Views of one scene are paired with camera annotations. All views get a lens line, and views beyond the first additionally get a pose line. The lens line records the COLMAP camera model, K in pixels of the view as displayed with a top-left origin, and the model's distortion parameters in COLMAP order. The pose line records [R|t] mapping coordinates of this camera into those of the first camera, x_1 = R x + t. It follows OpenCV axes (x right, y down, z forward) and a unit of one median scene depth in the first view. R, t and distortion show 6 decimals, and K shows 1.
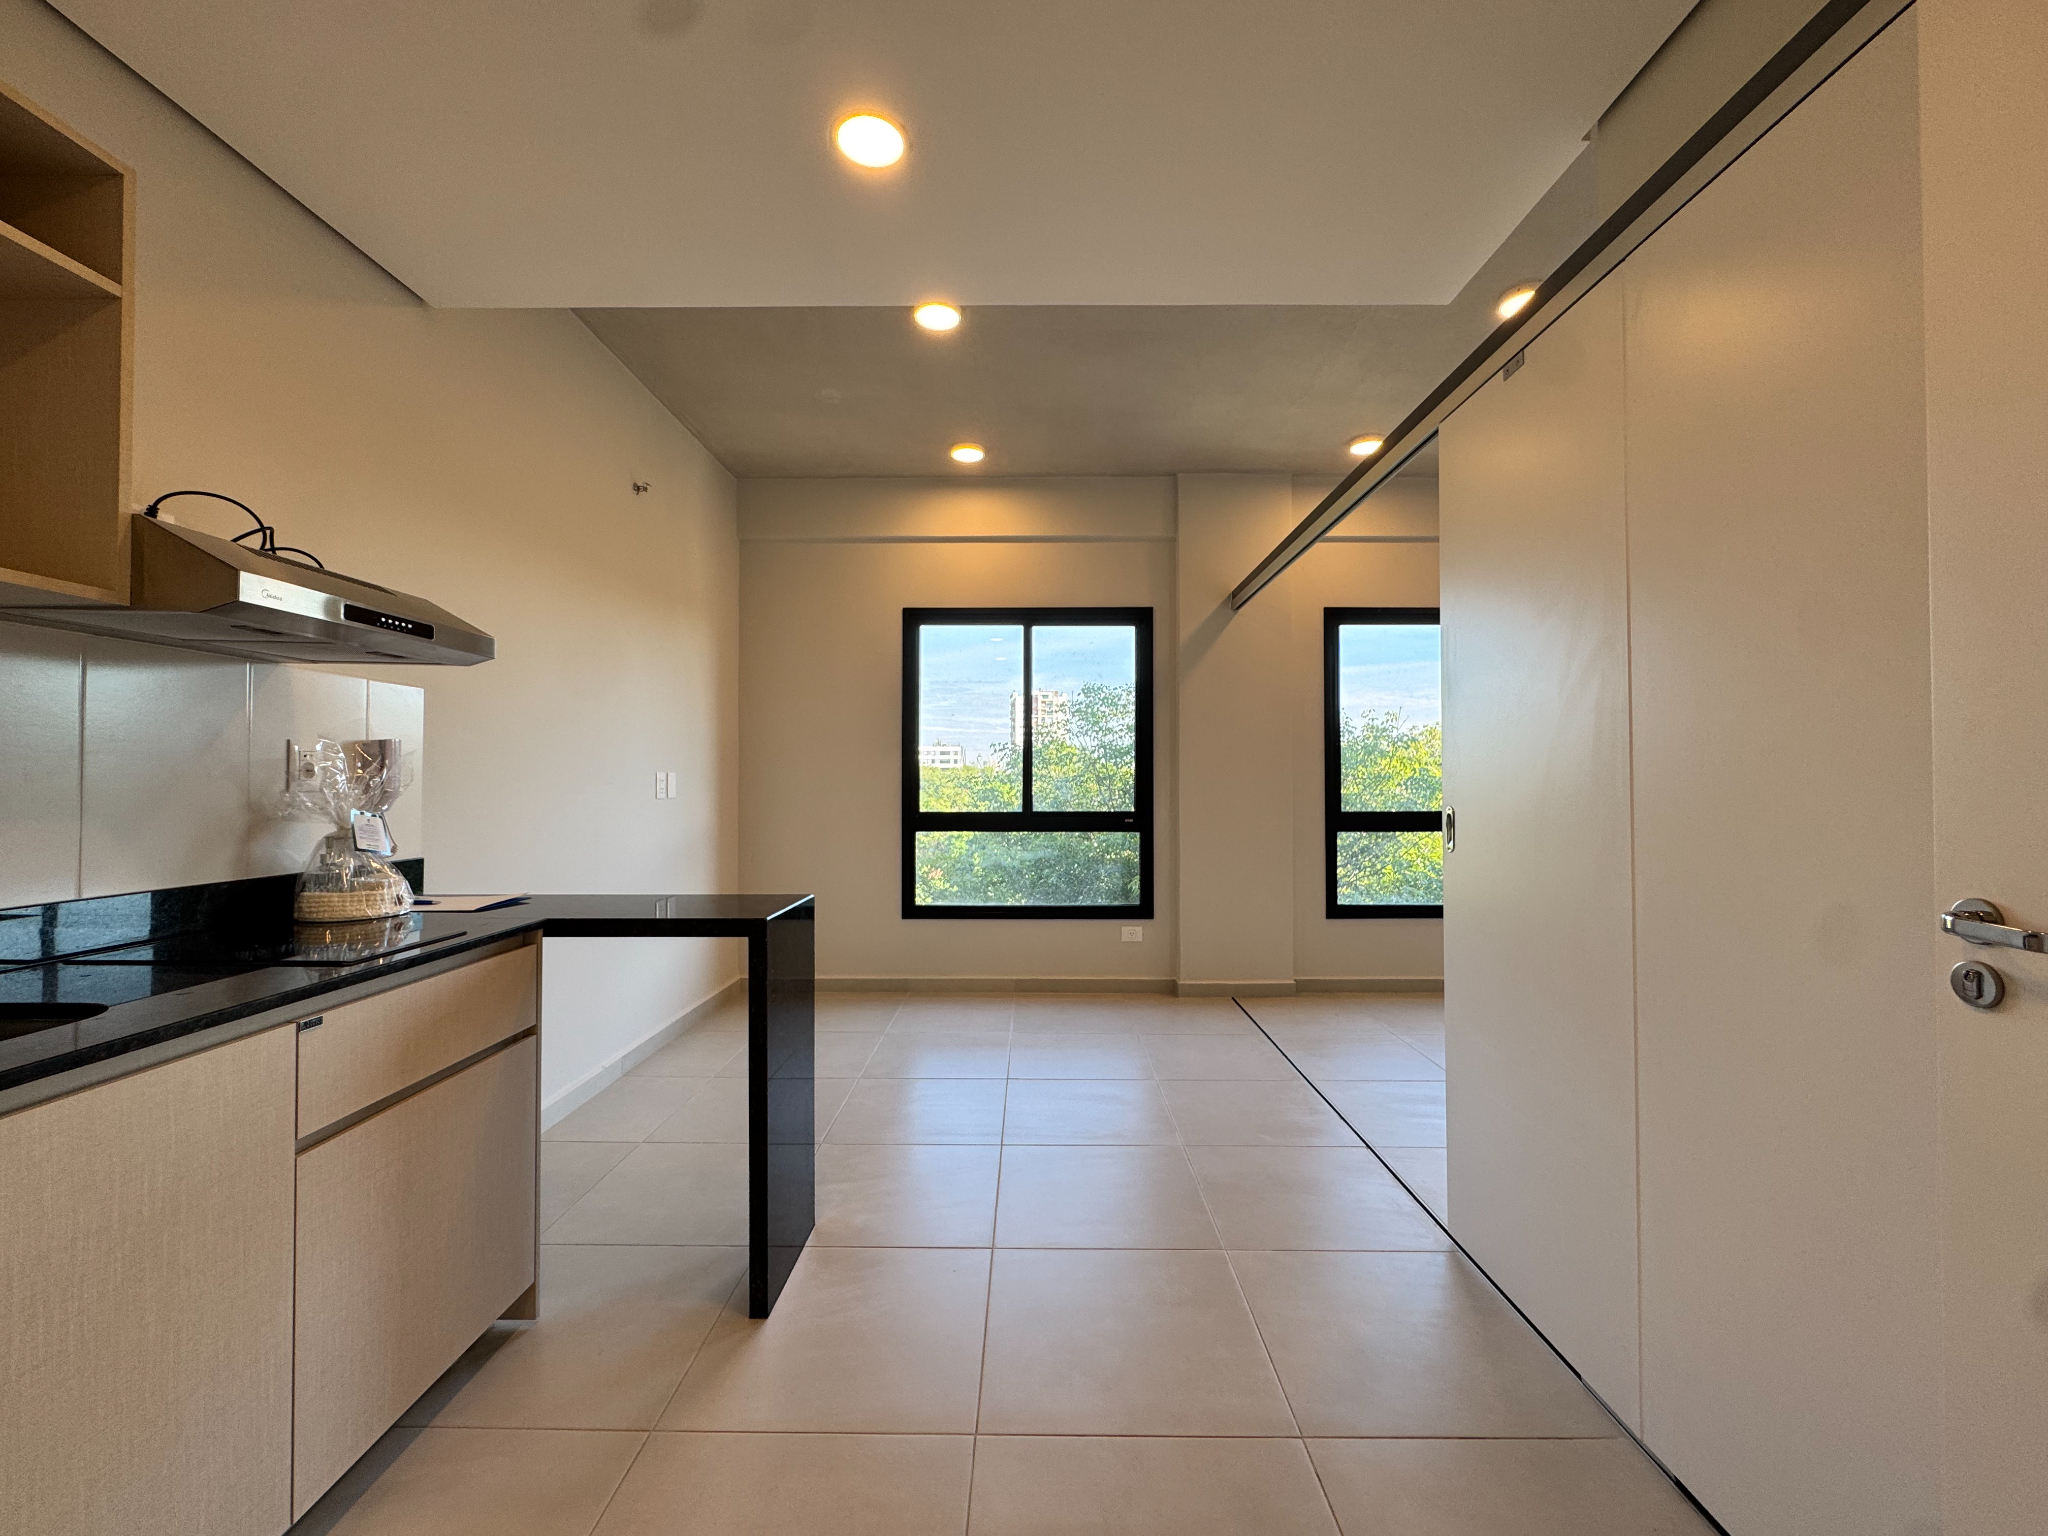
lens RADIAL K [[818.4, 0, 1034.8], [0, 818.4, 768.8], [0, 0, 1]] dist [-0.001653, 0.000145]
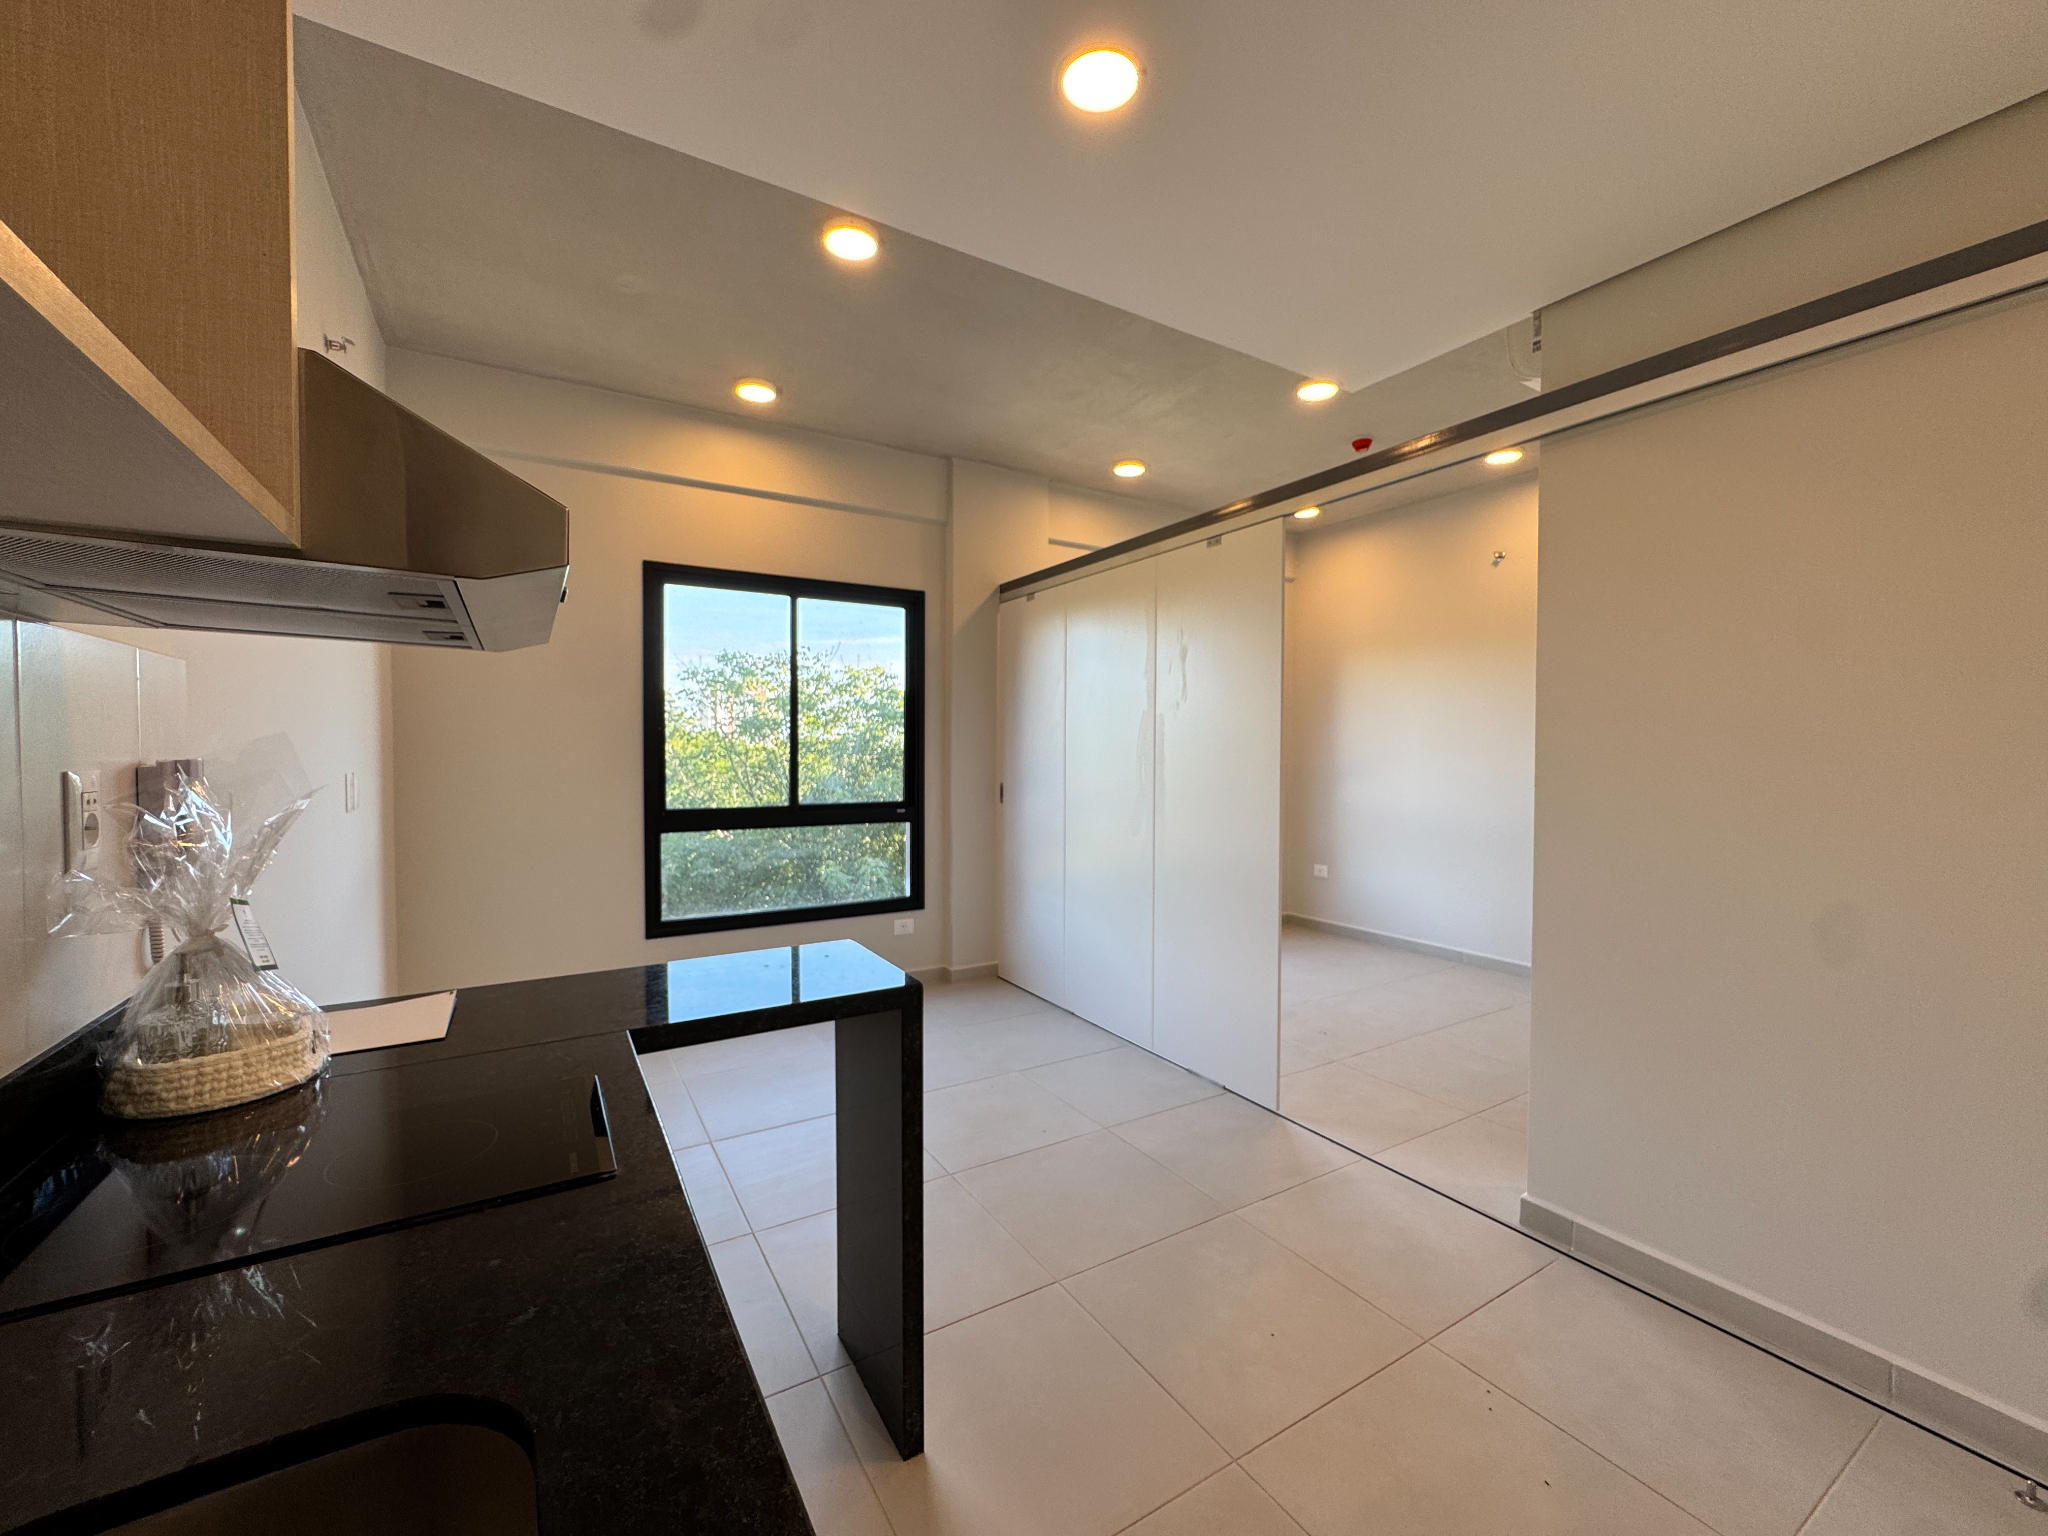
lens RADIAL K [[818.4, 0, 1036.4], [0, 818.4, 763.3], [0, 0, 1]] dist [-0.001653, 0.000145]
pose [[0.845937, -0.008137, 0.533221, -0.264935], [-0.010360, 0.999444, 0.031686, -0.024877], [-0.533183, -0.032328, 0.845382, 0.098850]]
